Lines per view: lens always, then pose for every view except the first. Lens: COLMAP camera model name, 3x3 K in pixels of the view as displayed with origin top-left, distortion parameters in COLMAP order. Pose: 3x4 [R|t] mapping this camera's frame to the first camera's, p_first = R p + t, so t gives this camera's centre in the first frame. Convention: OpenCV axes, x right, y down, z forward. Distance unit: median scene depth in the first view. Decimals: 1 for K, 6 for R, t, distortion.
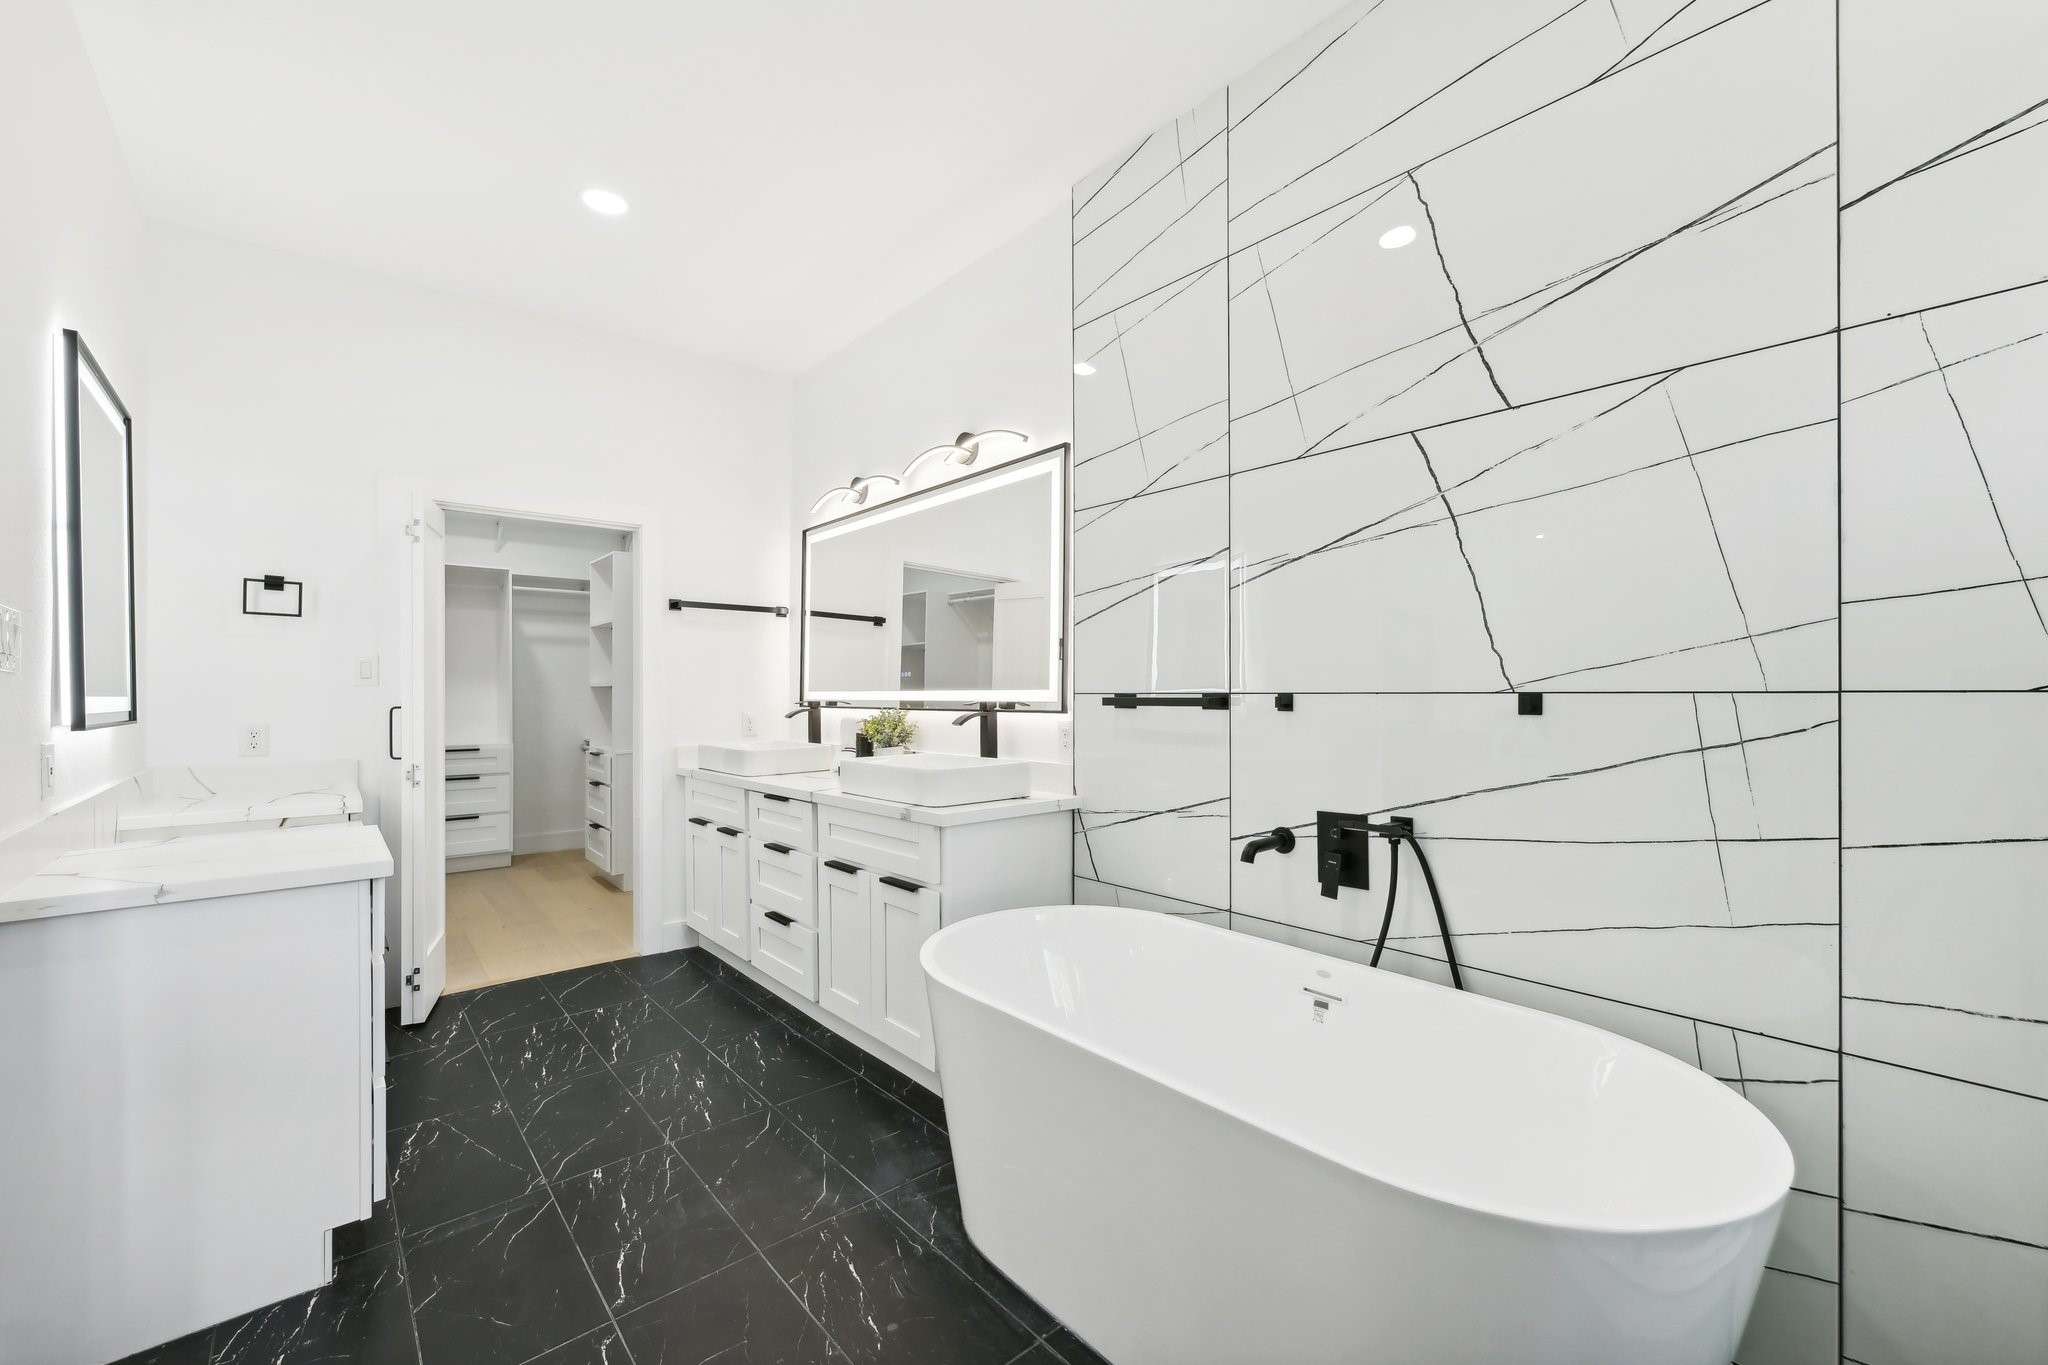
lens RADIAL K [[821.1, 0, 1024.0], [0, 821.1, 682.5], [0, 0, 1]] dist [-0.001011, 0.000124]
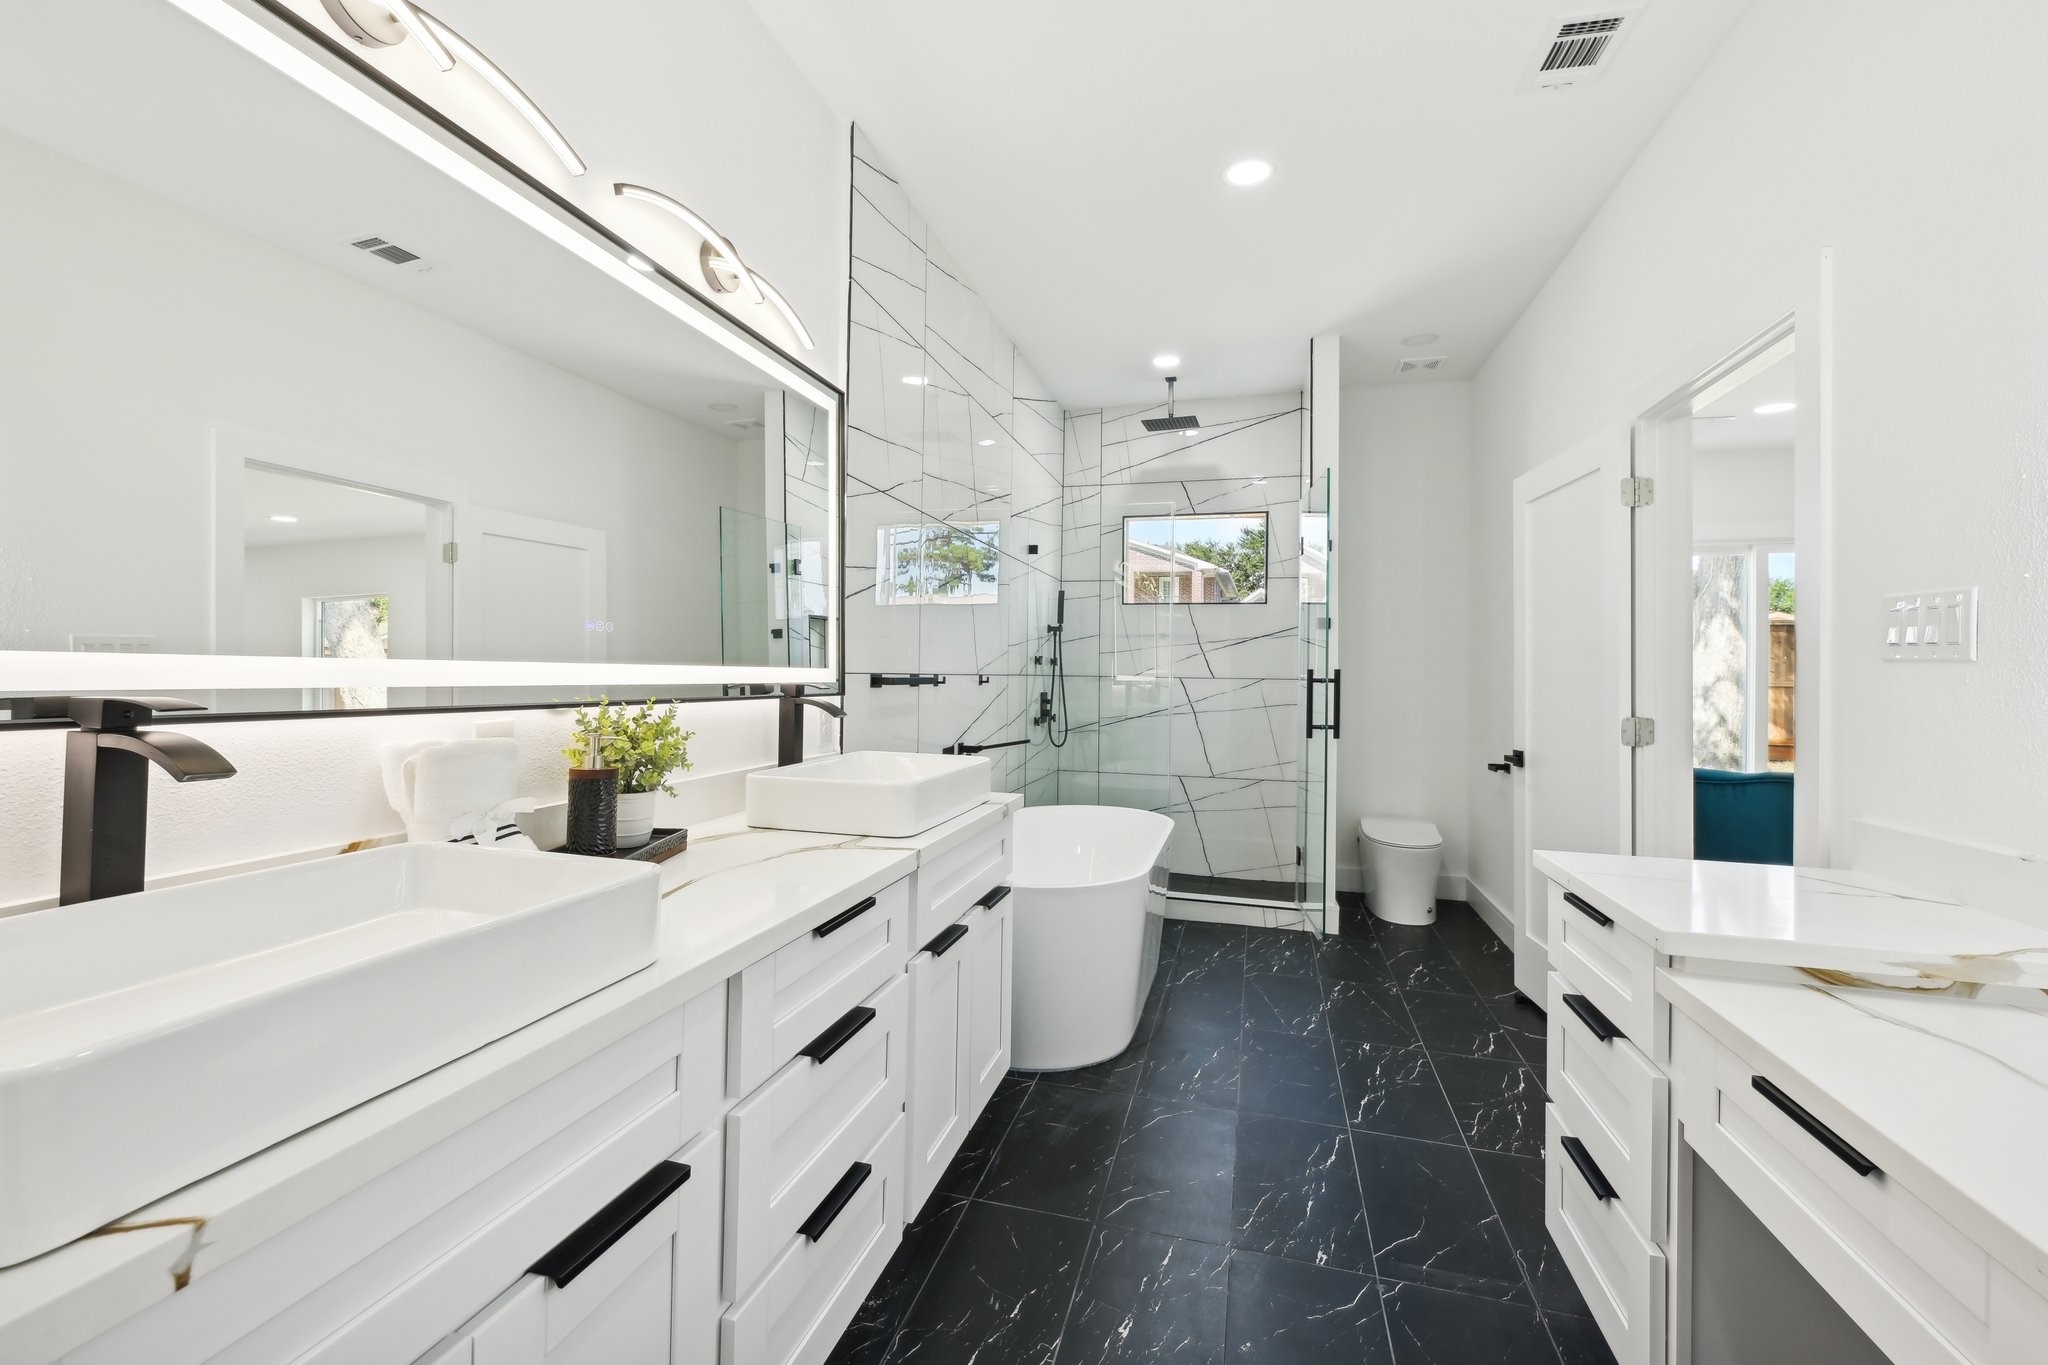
lens RADIAL K [[849.8, 0, 1025.9], [0, 849.8, 670.1], [0, 0, 1]] dist [-0.000139, 0.000003]
pose [[-0.550620, 0.004130, 0.834746, -0.832227], [-0.016456, 0.999740, -0.015801, 0.021992], [-0.834594, -0.022437, -0.550409, 1.344959]]
